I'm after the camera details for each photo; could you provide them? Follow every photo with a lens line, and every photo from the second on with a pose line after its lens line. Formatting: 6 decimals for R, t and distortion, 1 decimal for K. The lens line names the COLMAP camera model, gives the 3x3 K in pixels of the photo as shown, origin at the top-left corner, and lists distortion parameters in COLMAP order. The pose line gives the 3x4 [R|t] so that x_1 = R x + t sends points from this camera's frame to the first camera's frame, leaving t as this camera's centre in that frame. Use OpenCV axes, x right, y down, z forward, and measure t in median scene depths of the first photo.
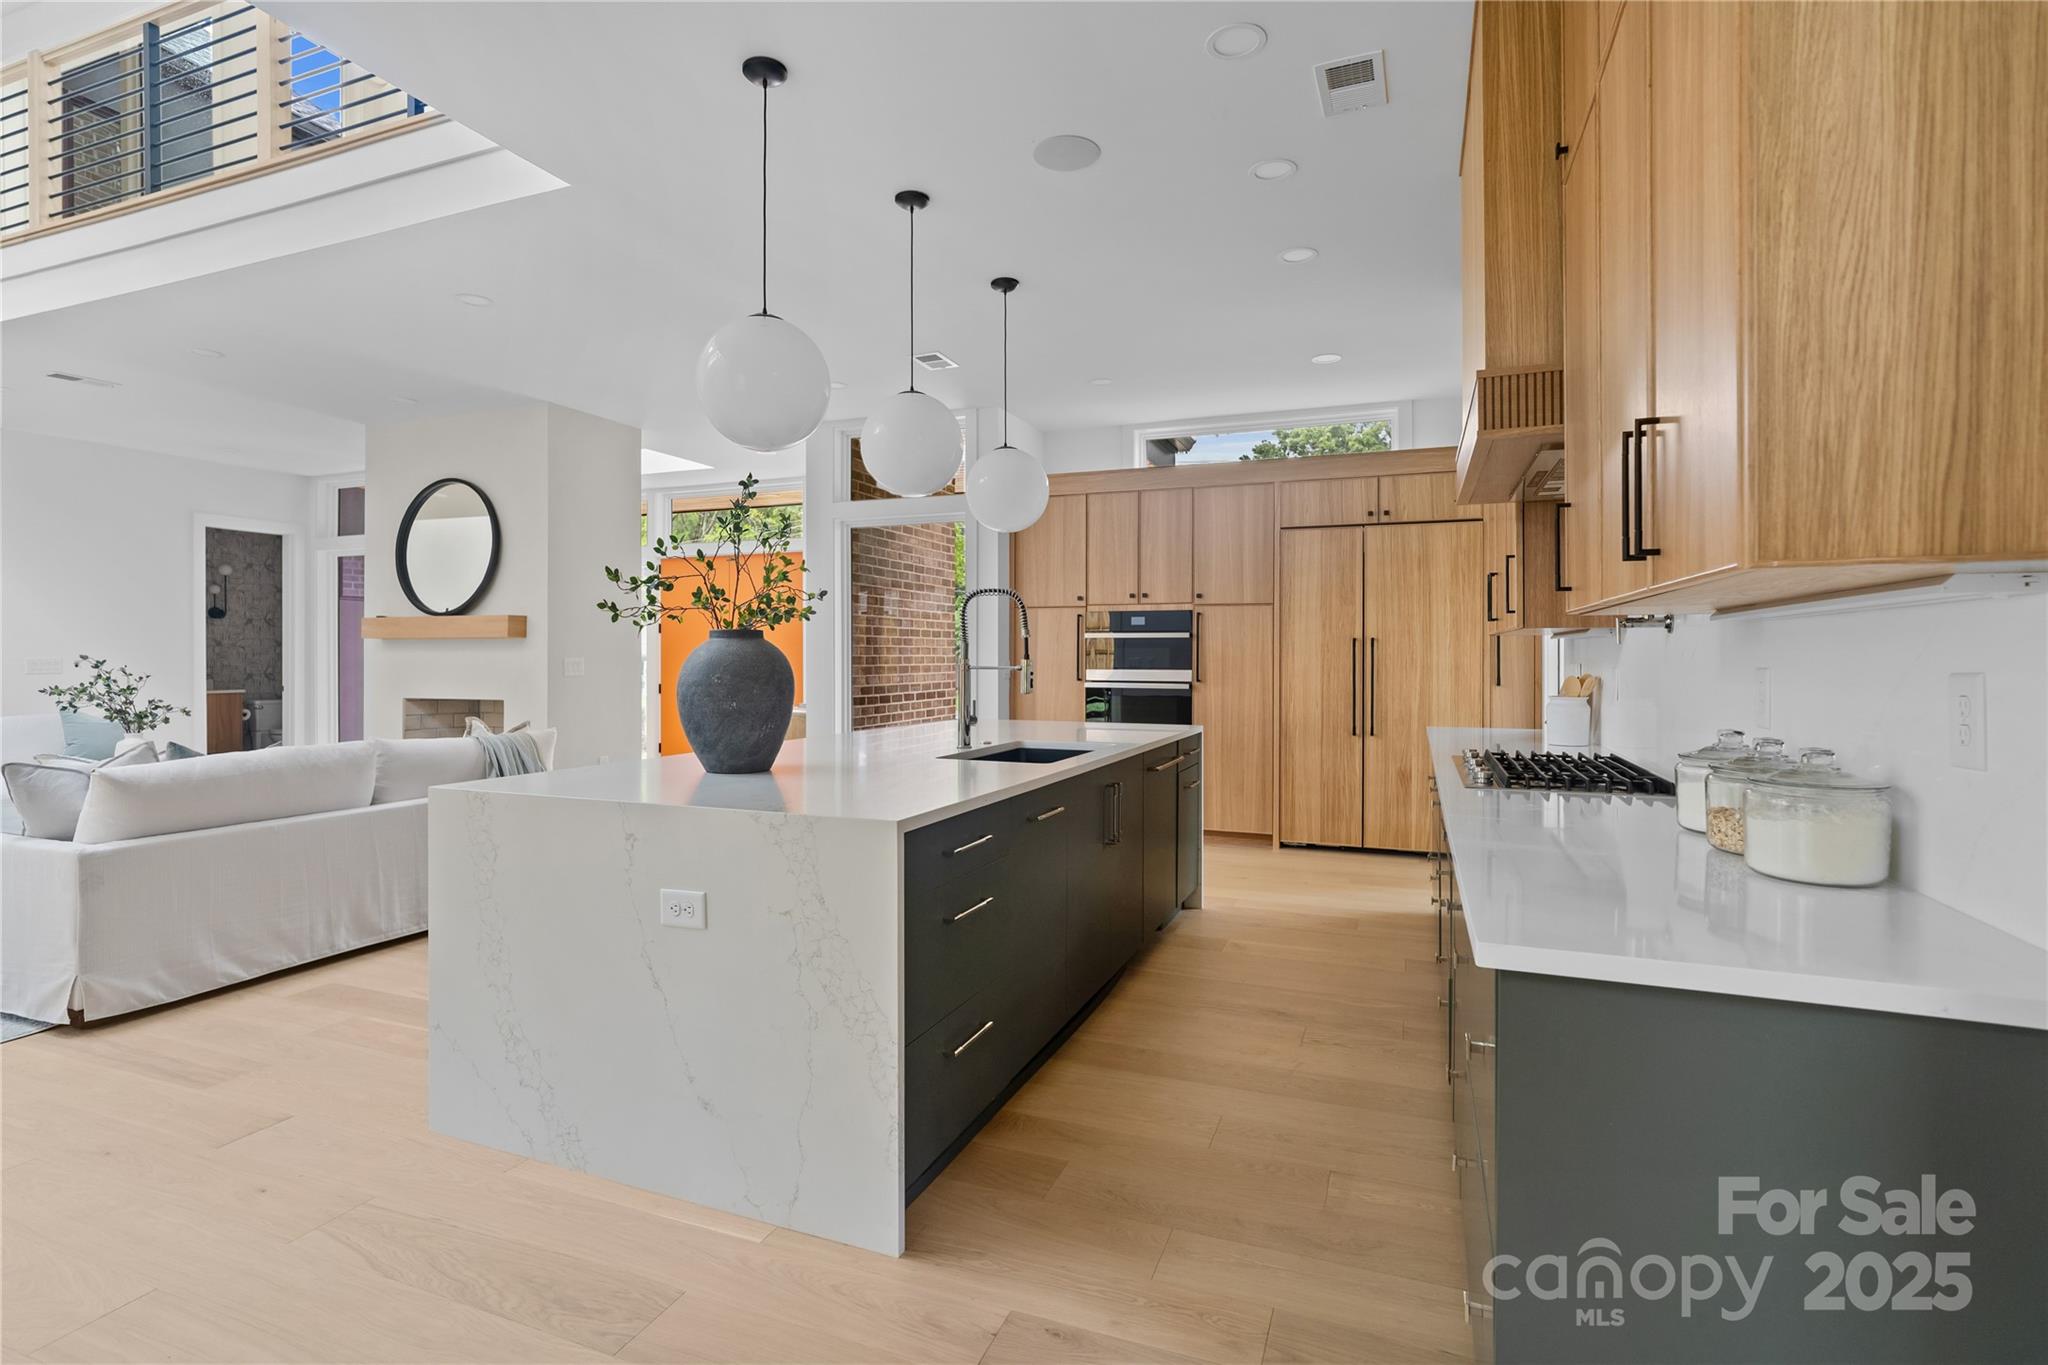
lens RADIAL K [[972.7, 0, 1019.6], [0, 972.7, 661.0], [0, 0, 1]] dist [0.000337, -0.000109]
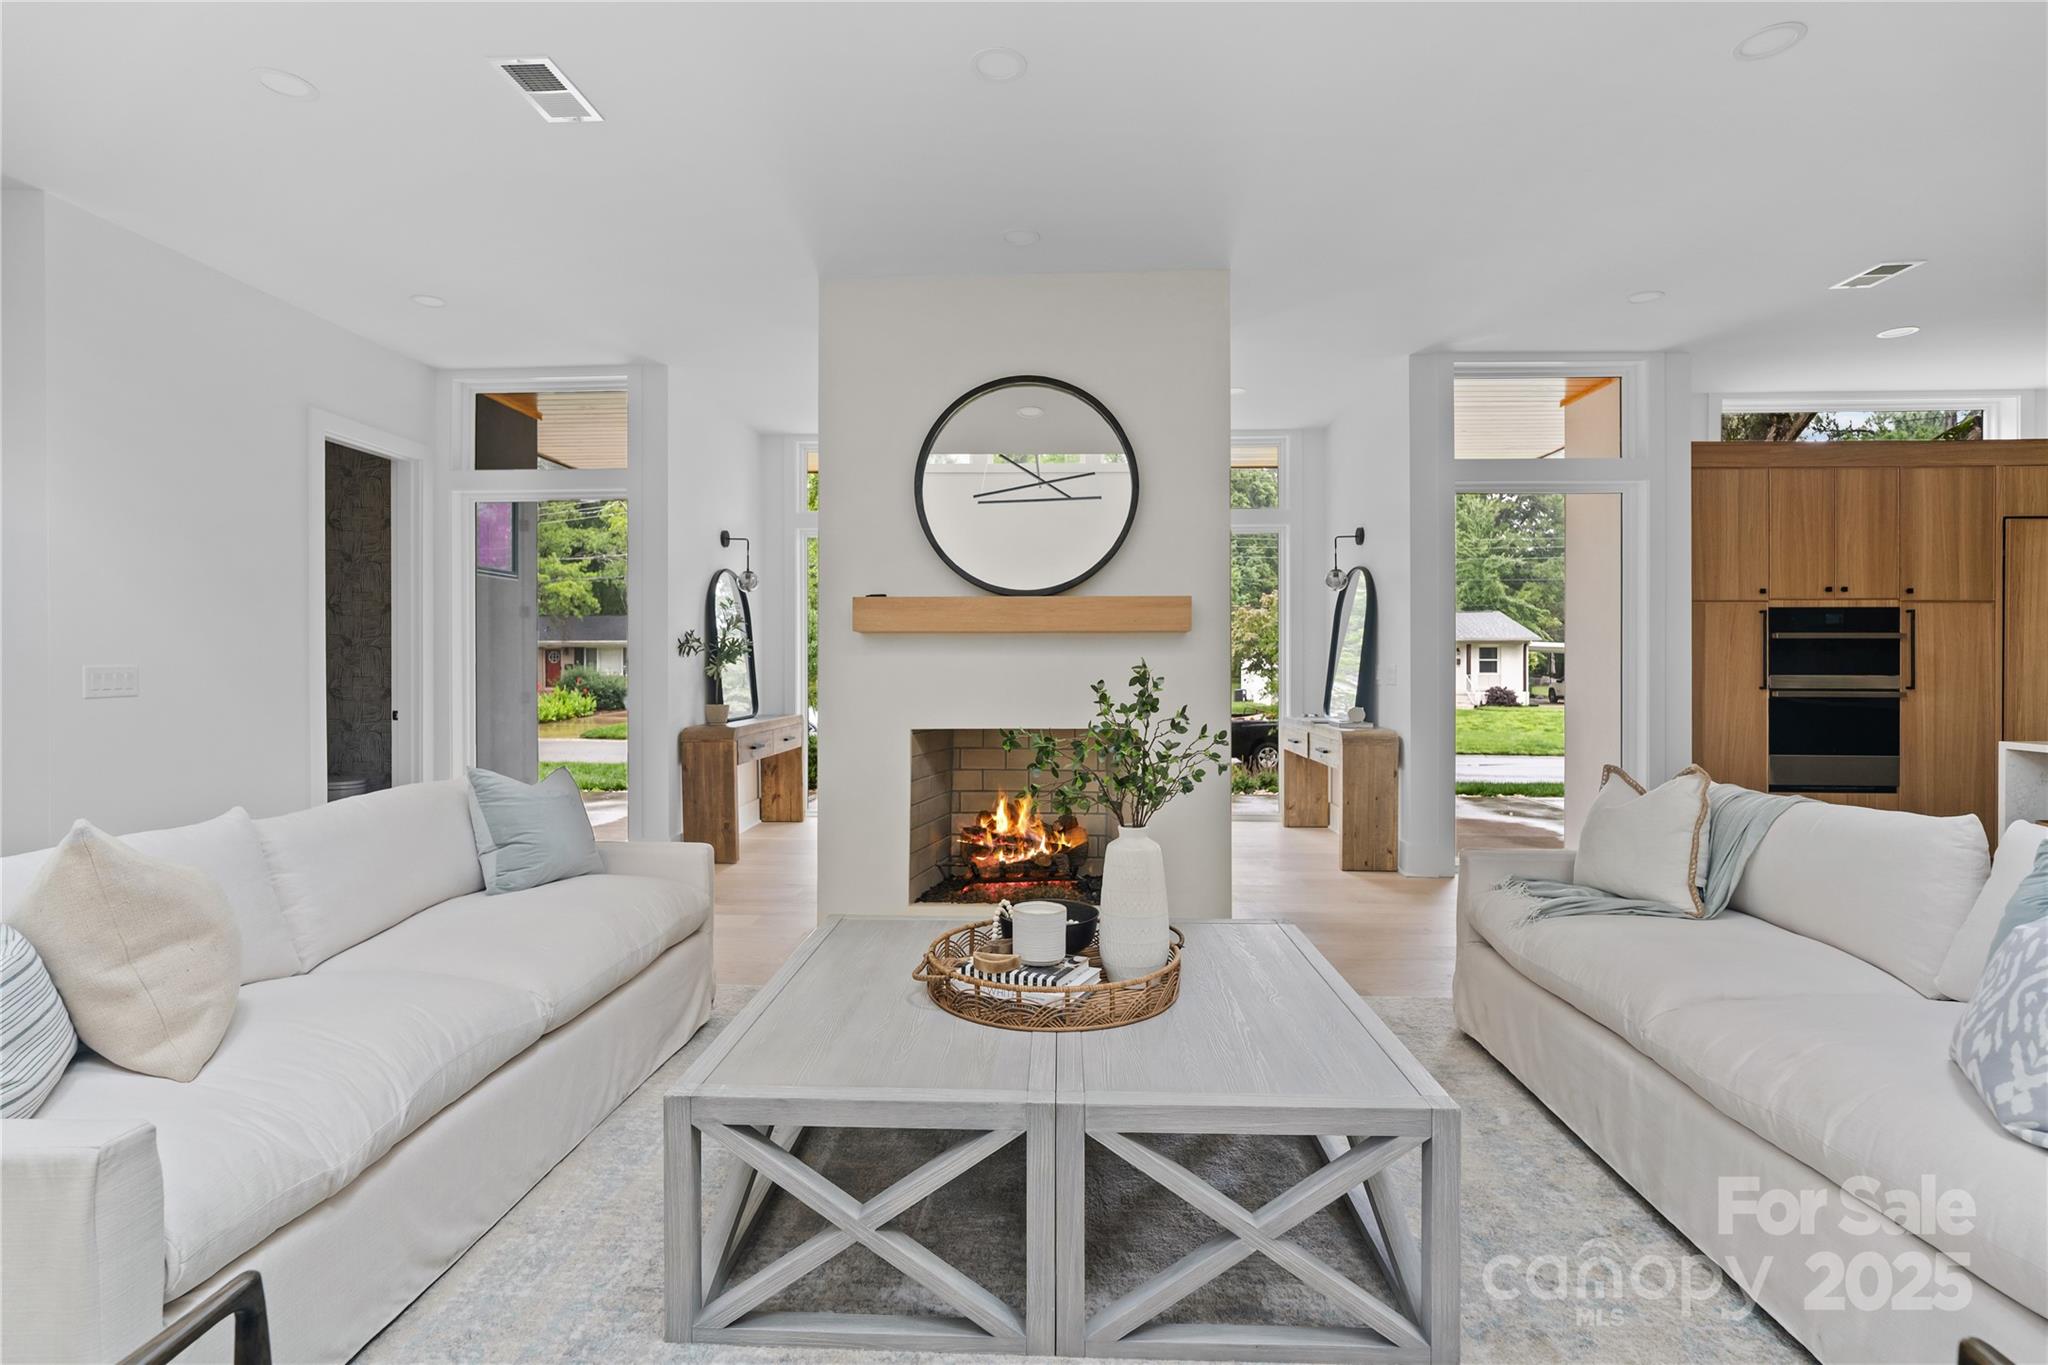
lens RADIAL K [[972.7, 0, 1019.6], [0, 972.7, 661.0], [0, 0, 1]] dist [0.000337, -0.000109]
pose [[0.945613, -0.002503, 0.325285, -0.841116], [0.003481, 0.999991, -0.002426, -0.004524], [-0.325276, 0.003426, 0.945613, 0.426399]]
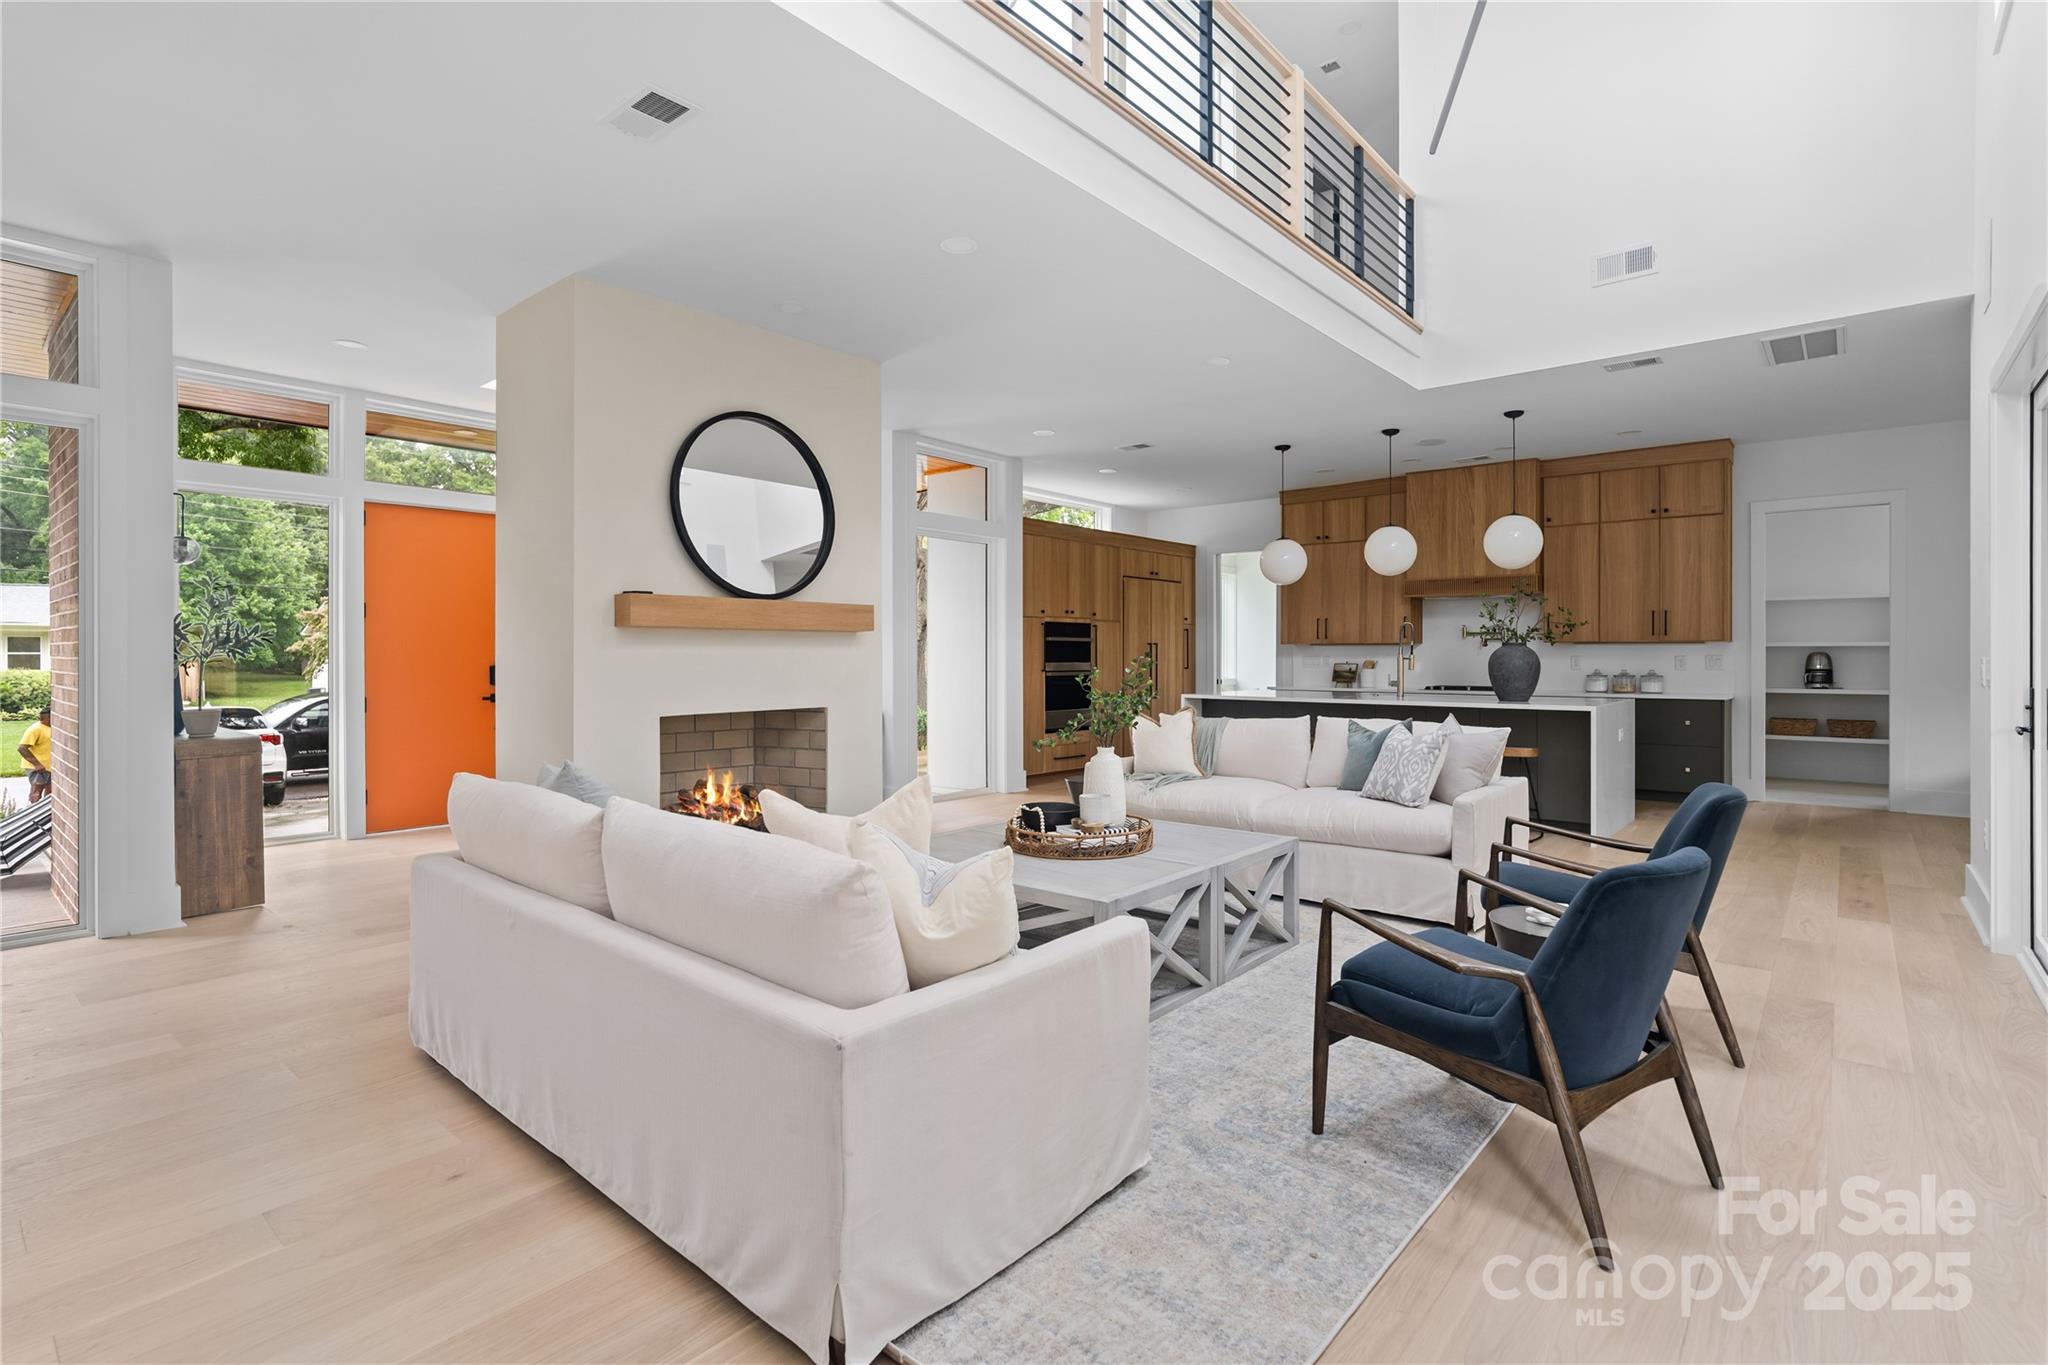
lens RADIAL K [[972.7, 0, 1019.6], [0, 972.7, 661.0], [0, 0, 1]] dist [0.000337, -0.000109]
pose [[0.332573, -0.008529, 0.943039, -1.285045], [0.003951, 0.999963, 0.007651, -0.005528], [-0.943069, 0.001182, 0.332595, 0.589822]]
